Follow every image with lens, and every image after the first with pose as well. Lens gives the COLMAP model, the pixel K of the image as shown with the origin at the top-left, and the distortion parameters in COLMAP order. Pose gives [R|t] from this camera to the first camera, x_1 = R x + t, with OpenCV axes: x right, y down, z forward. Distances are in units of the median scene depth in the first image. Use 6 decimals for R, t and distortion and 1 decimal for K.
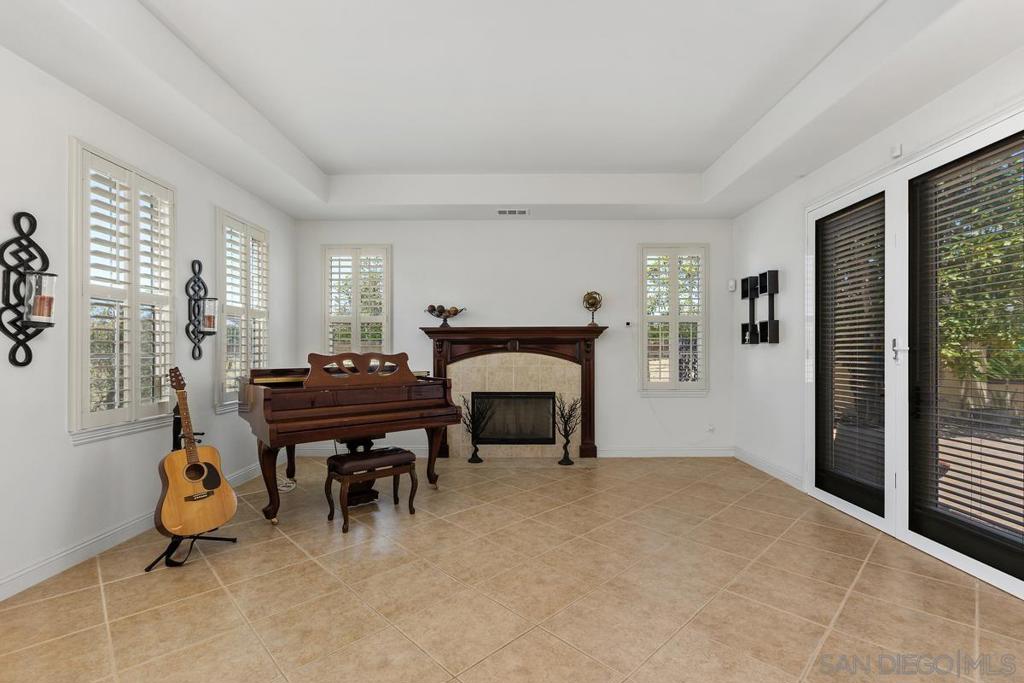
lens RADIAL K [[452.5, 0, 504.9], [0, 452.5, 348.5], [0, 0, 1]] dist [-0.005992, -0.000658]
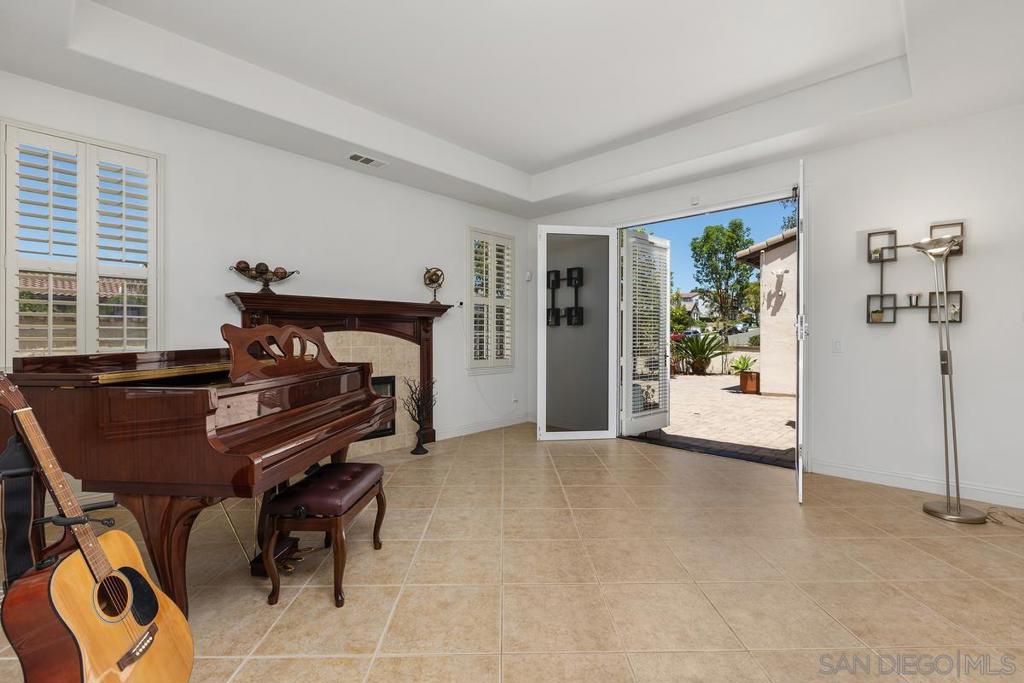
lens RADIAL K [[452.5, 0, 506.5], [0, 452.5, 337.9], [0, 0, 1]] dist [-0.005992, -0.000658]
pose [[0.686830, -0.001478, 0.726817, -0.391731], [-0.004780, 0.999967, 0.006550, 0.014685], [-0.726803, -0.007973, 0.686800, 0.236530]]
